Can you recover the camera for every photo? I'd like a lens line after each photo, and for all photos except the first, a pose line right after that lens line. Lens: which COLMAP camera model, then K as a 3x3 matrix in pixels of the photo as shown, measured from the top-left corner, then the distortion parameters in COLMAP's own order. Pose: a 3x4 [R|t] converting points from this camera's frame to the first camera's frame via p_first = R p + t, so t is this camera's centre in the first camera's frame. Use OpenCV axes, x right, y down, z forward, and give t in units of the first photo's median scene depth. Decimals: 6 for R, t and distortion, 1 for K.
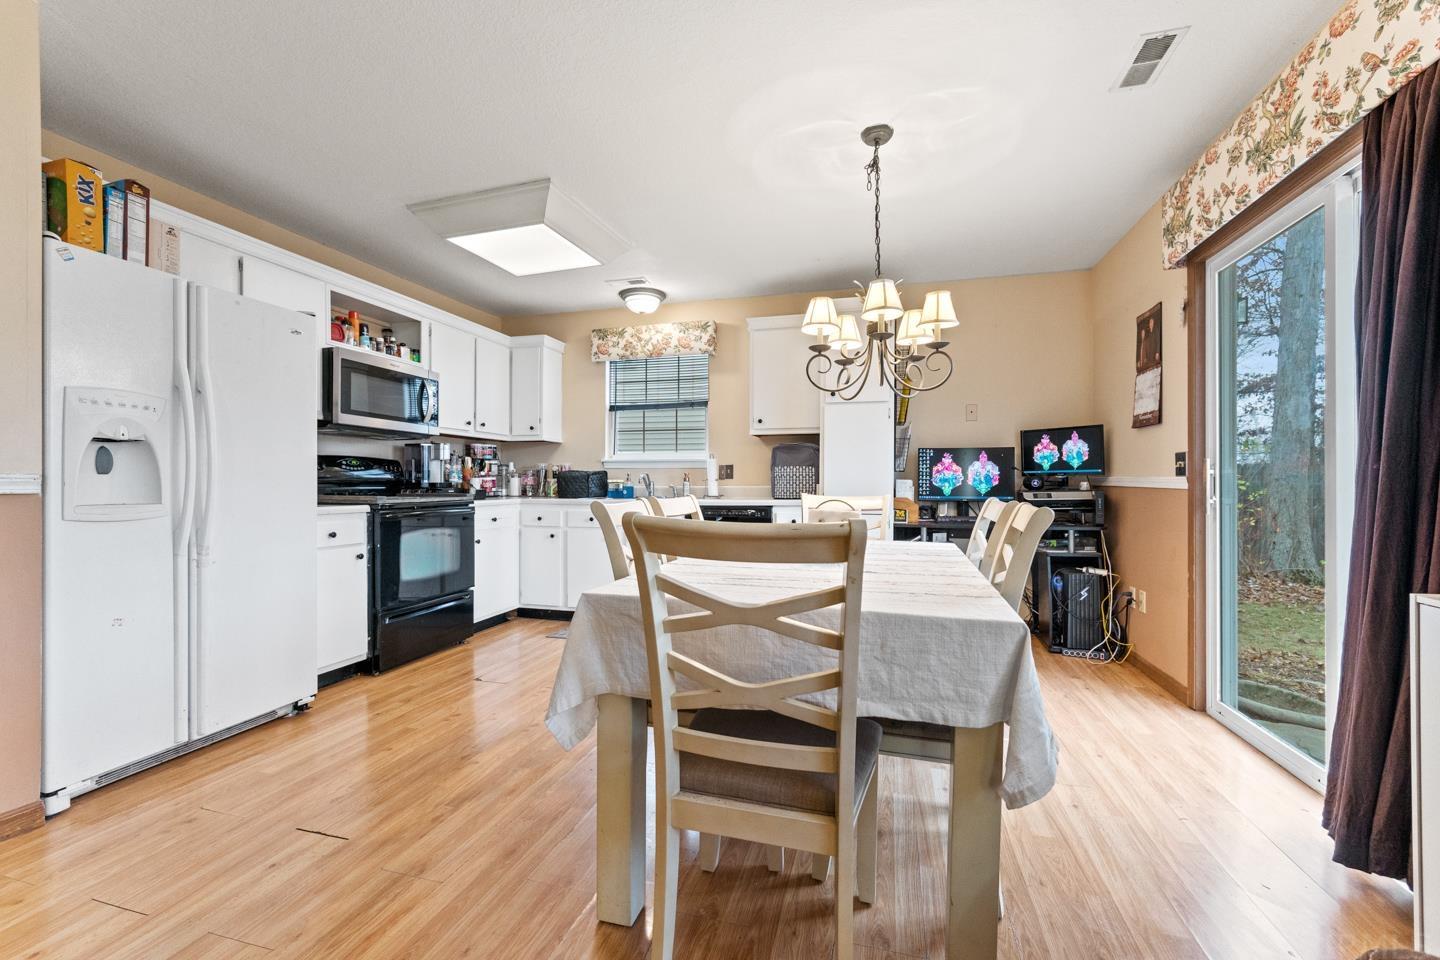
lens RADIAL K [[607.9, 0, 717.9], [0, 607.9, 485.9], [0, 0, 1]] dist [-0.004168, 0.000619]
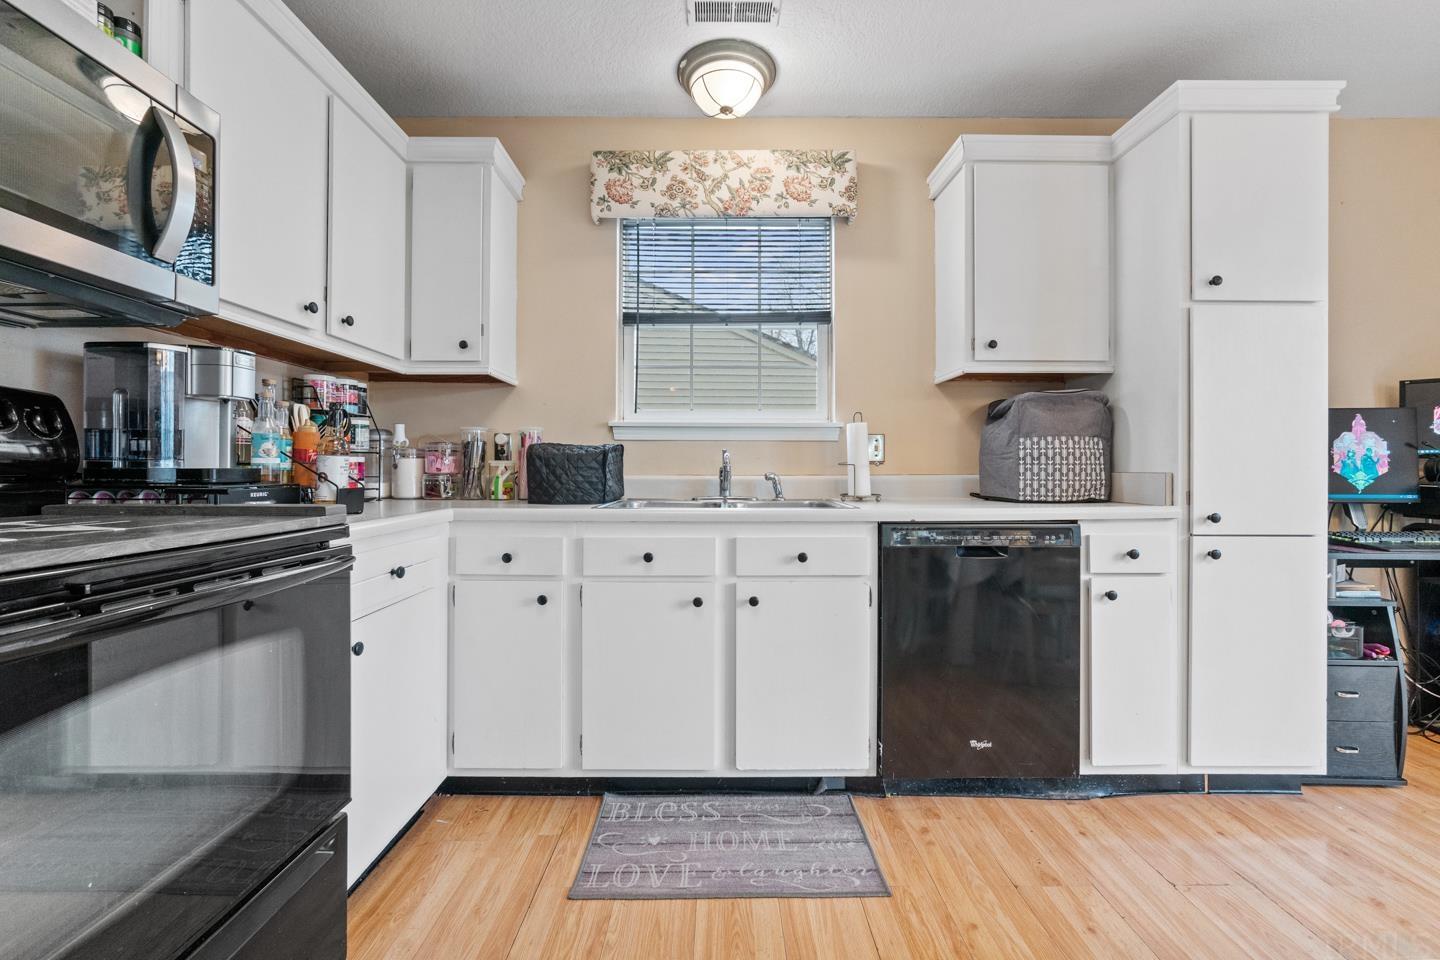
lens RADIAL K [[607.9, 0, 722.9], [0, 607.9, 468.9], [0, 0, 1]] dist [-0.004168, 0.000619]
pose [[0.961107, 0.000764, 0.276175, -0.266986], [0.001068, 0.999978, -0.006480, -0.002531], [-0.276174, 0.006522, 0.961085, 0.568482]]
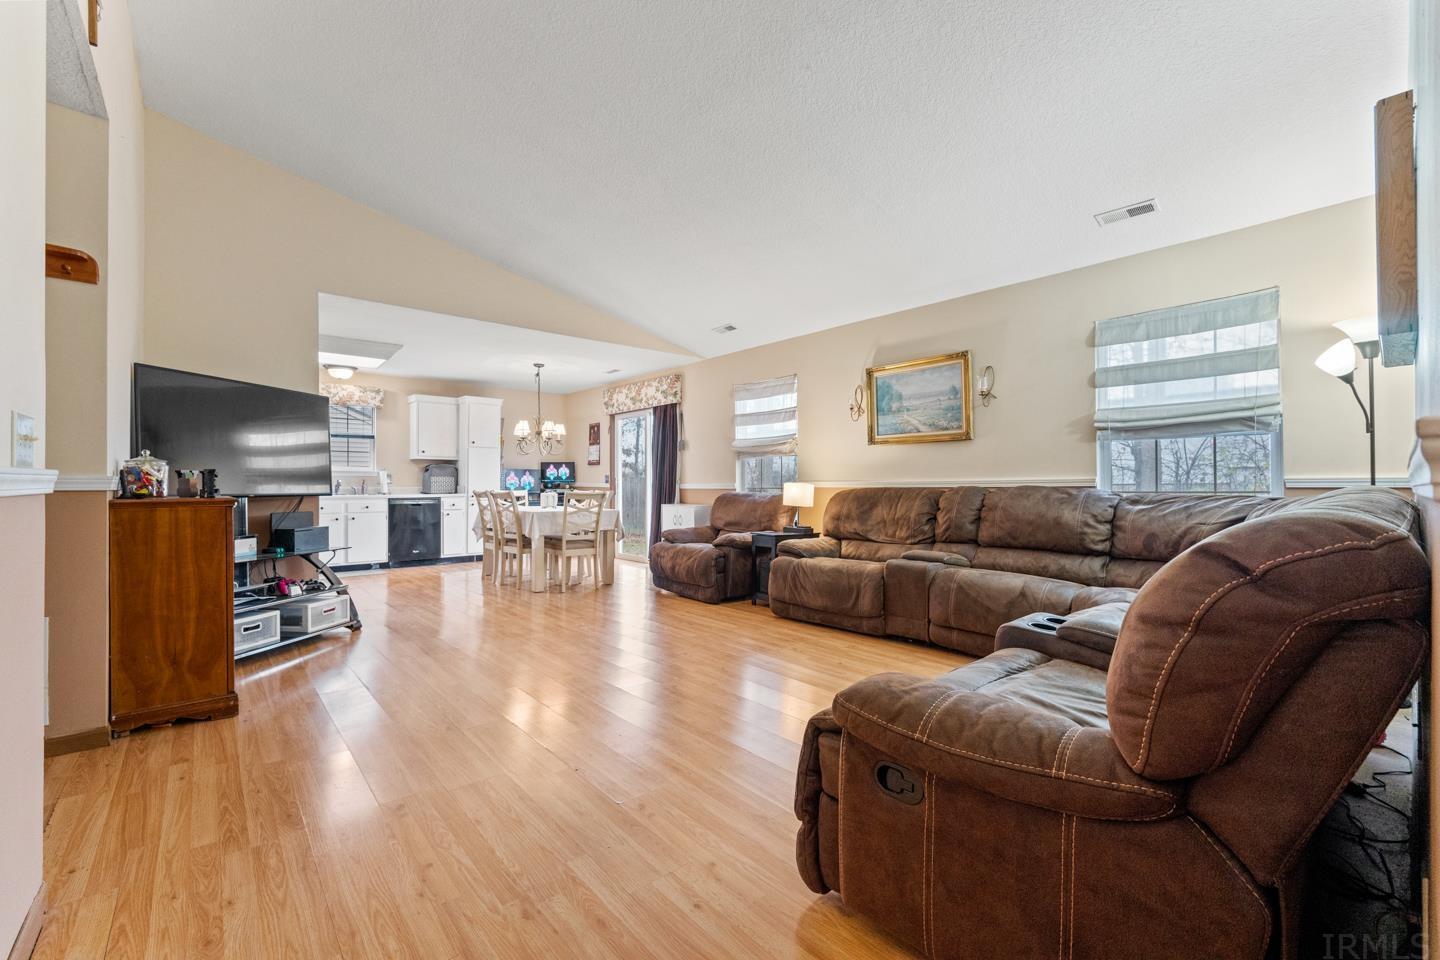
lens RADIAL K [[607.9, 0, 711.4], [0, 607.9, 483.2], [0, 0, 1]] dist [-0.004168, 0.000619]
pose [[0.558632, 0.003046, 0.829410, -0.932929], [0.003330, 0.999977, -0.005915, 0.002483], [-0.829409, 0.006066, 0.558609, -0.718678]]
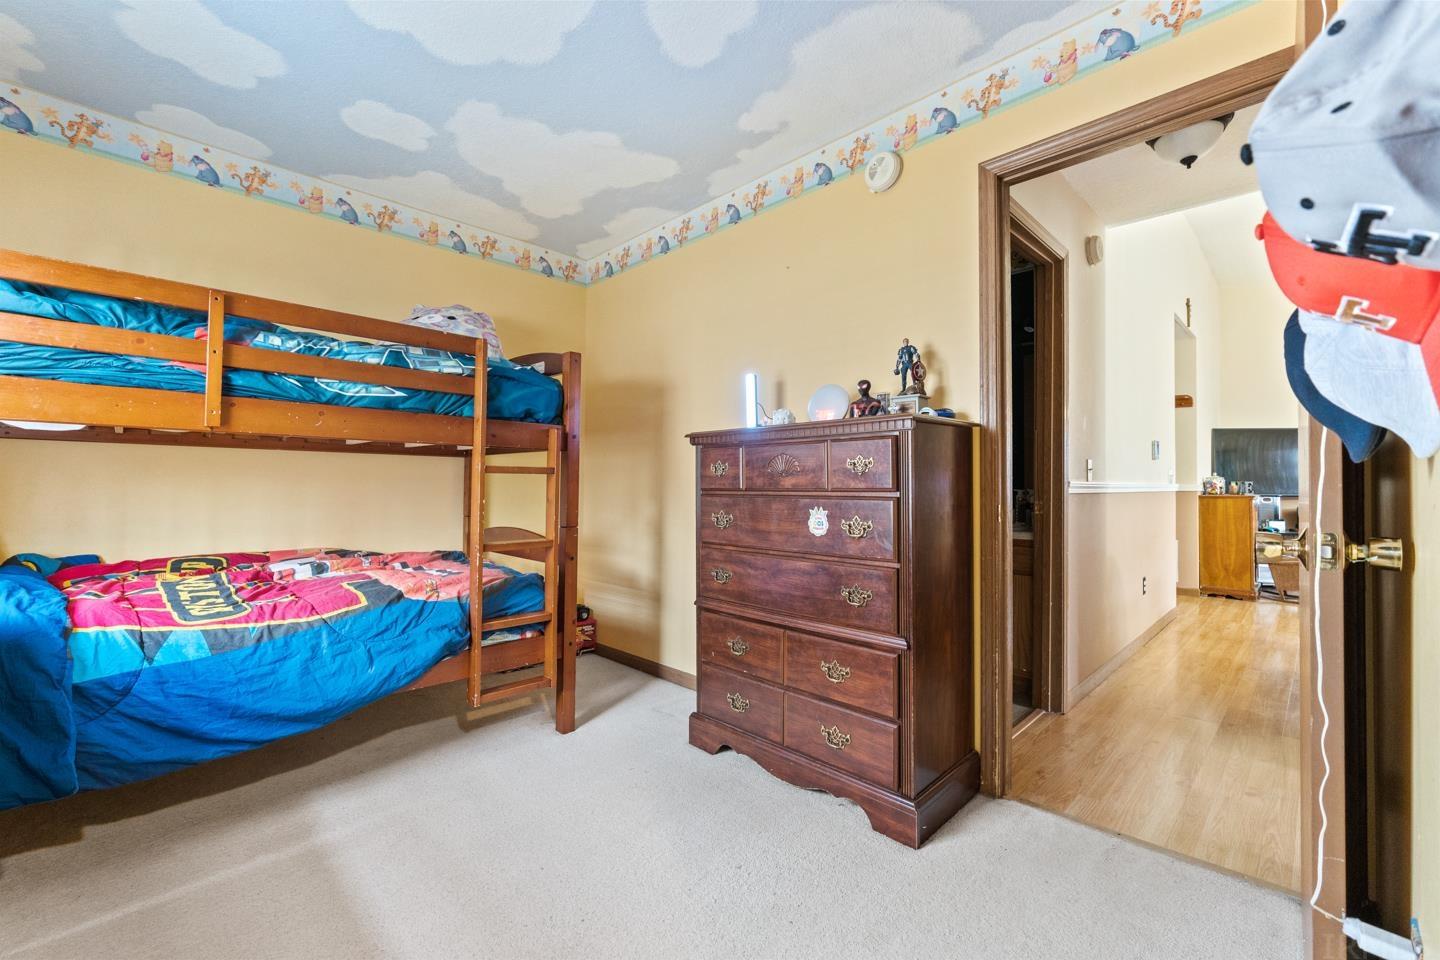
lens RADIAL K [[607.9, 0, 724.8], [0, 607.9, 476.3], [0, 0, 1]] dist [-0.004168, 0.000619]
pose [[0.880030, -0.003386, -0.474906, -1.243459], [-0.006540, 0.999793, -0.019247, 0.007057], [0.474873, 0.020044, 0.879826, -2.864619]]
